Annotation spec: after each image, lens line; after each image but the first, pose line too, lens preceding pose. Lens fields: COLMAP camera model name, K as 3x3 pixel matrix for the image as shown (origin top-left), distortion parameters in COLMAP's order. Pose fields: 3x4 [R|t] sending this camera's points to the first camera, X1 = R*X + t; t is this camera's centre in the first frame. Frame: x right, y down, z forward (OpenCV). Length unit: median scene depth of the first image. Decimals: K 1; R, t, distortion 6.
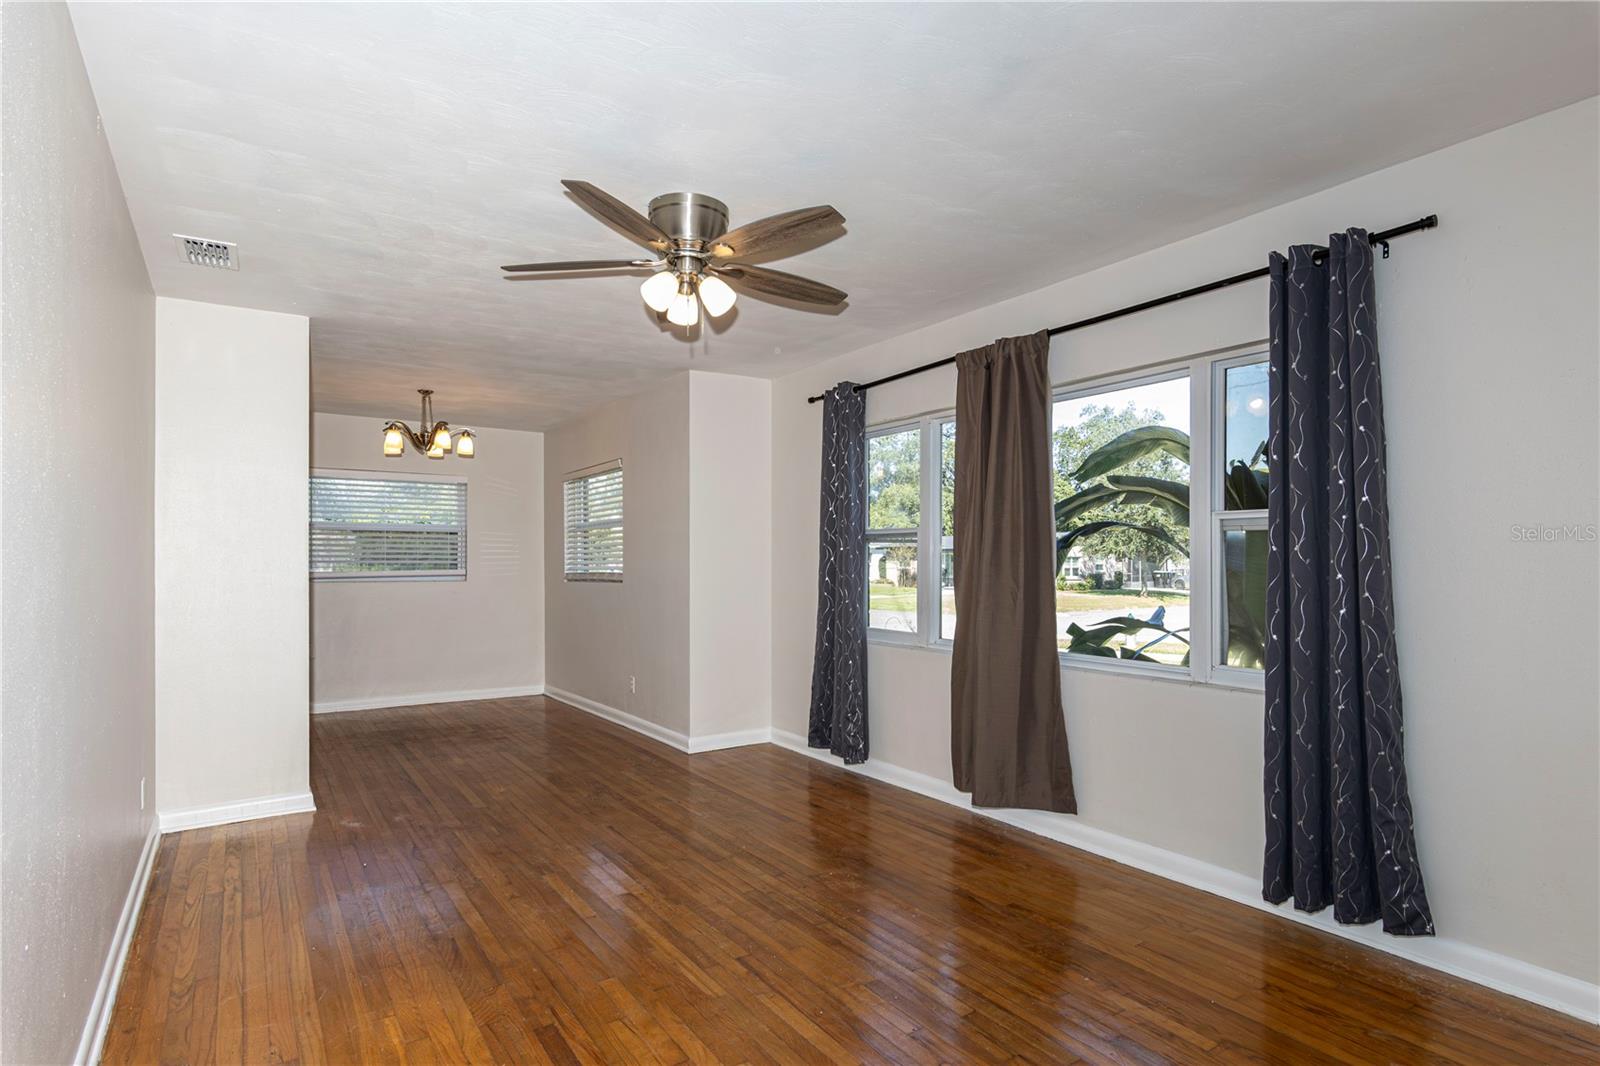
lens RADIAL K [[837.2, 0, 799.7], [0, 837.2, 560.6], [0, 0, 1]] dist [0.000933, -0.000265]
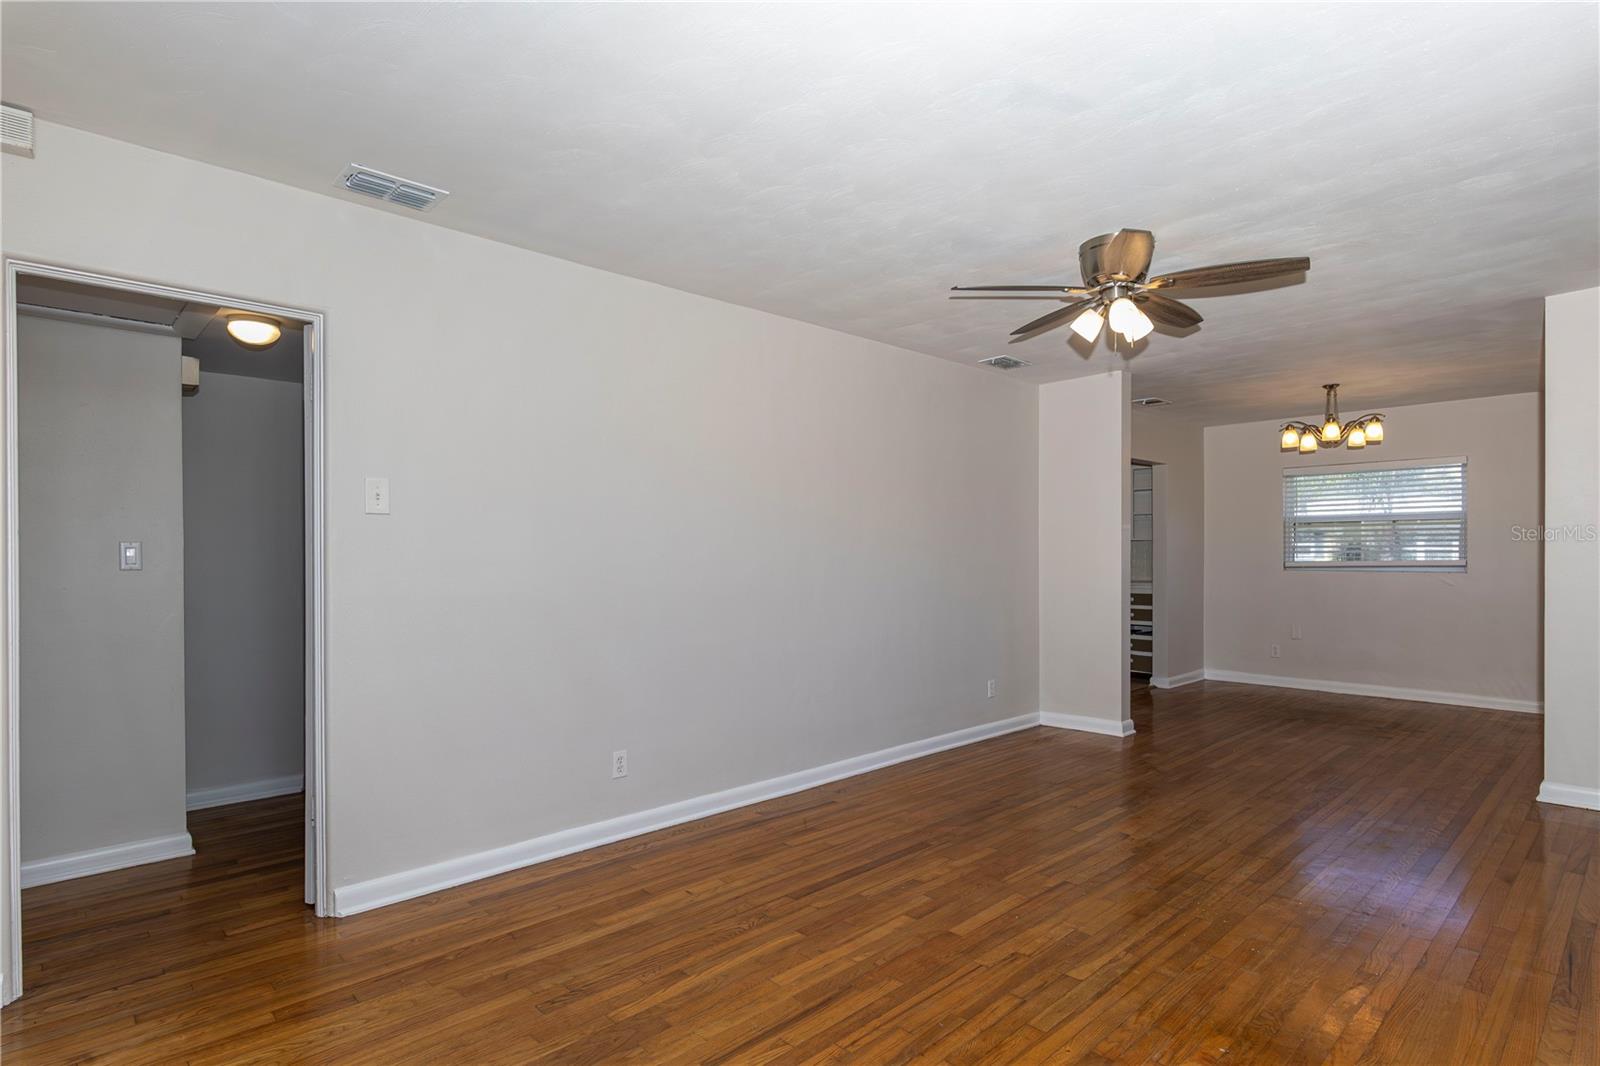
lens RADIAL K [[813.6, 0, 790.4], [0, 813.6, 566.3], [0, 0, 1]] dist [-0.000532, -0.000803]
pose [[0.159402, 0.011787, -0.987143, 0.845282], [0.005384, 0.999903, 0.012809, 0.005223], [0.987199, -0.007357, 0.159324, 0.357899]]
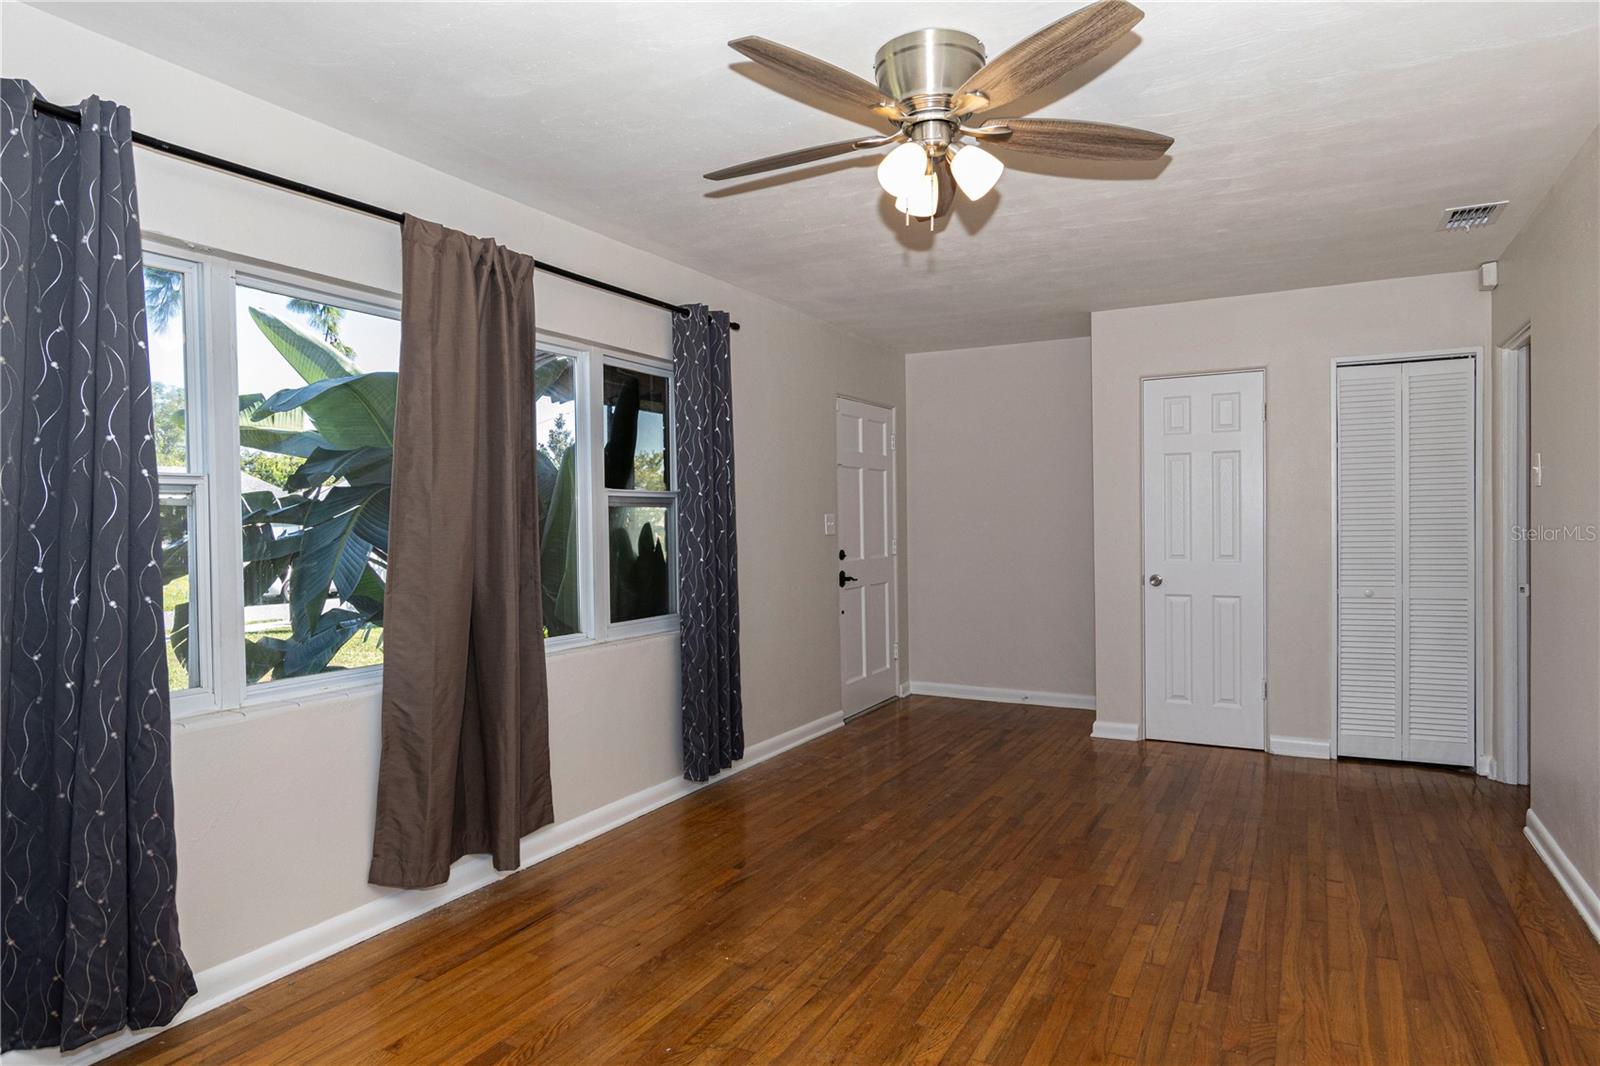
lens RADIAL K [[949.1, 0, 790.8], [0, 949.1, 518.6], [0, 0, 1]] dist [0.004360, 0.001429]
pose [[-0.460547, 0.007842, 0.887601, -0.781491], [0.011046, 0.999934, -0.003103, -0.010463], [-0.887566, 0.008376, -0.460604, 1.419430]]
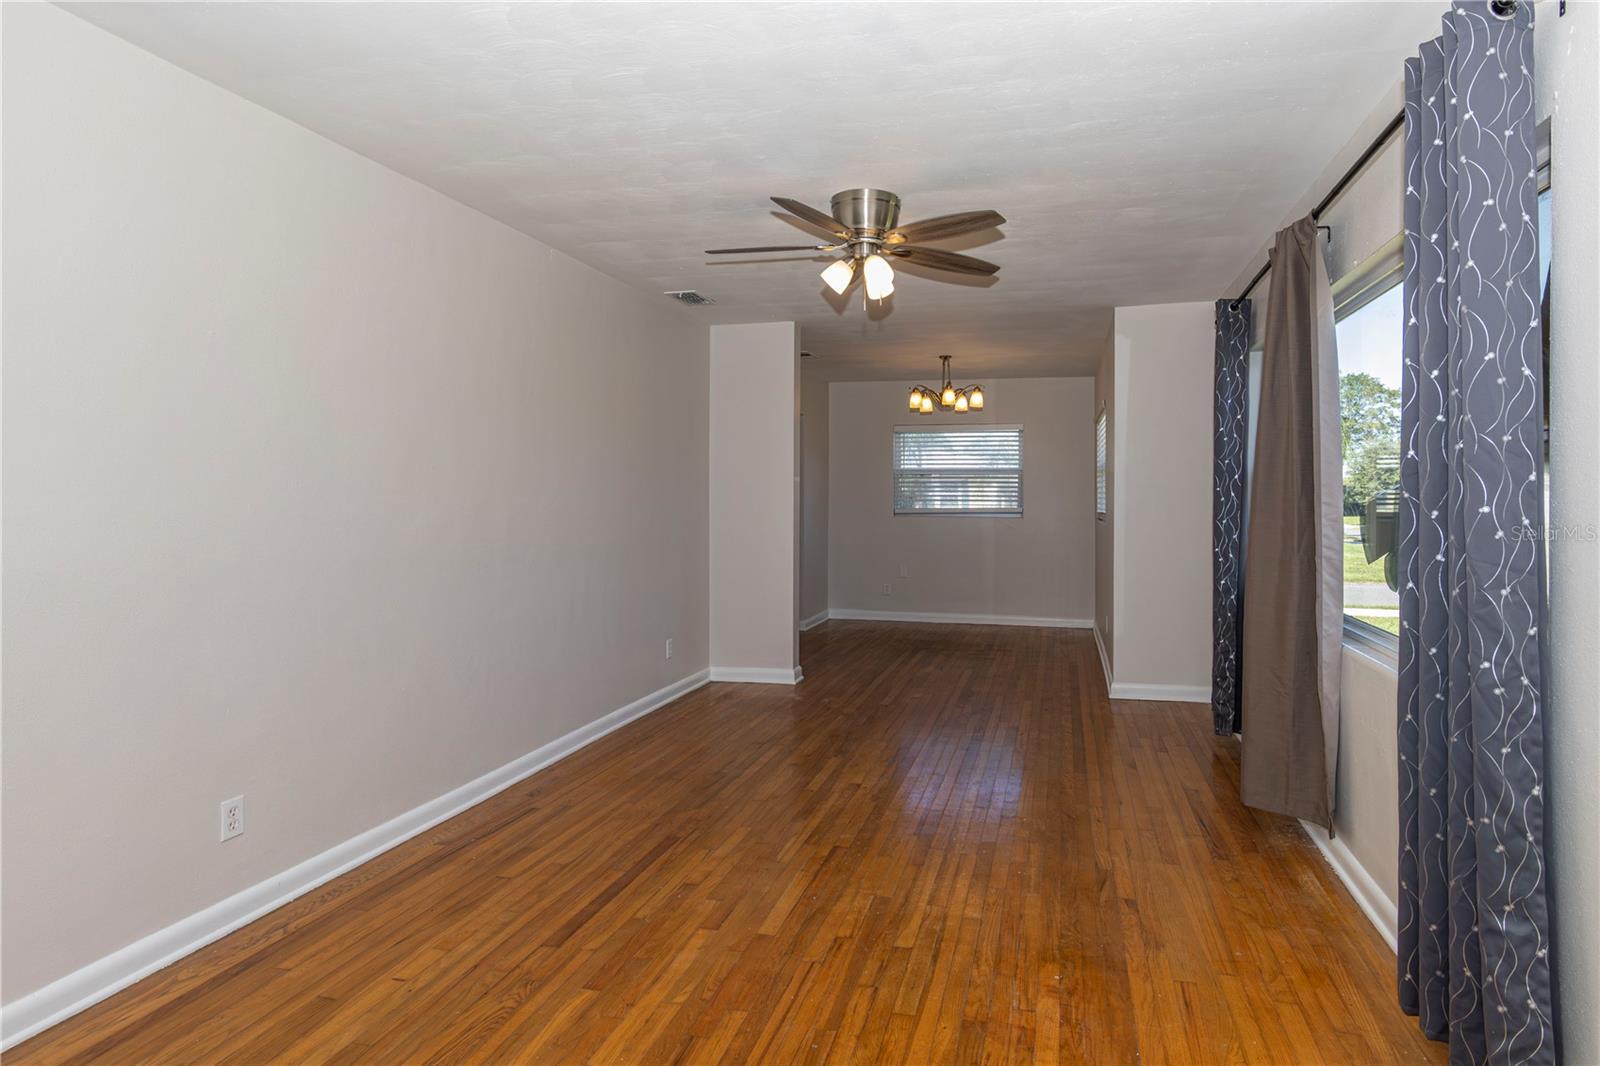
lens RADIAL K [[849.2, 0, 870.7], [0, 849.2, 504.7], [0, 0, 1]] dist [-0.001065, -0.001468]
pose [[0.689777, 0.008421, -0.723973, 0.679787], [-0.002018, 0.999951, 0.009708, -0.010219], [0.724019, -0.005235, 0.689760, 0.185734]]
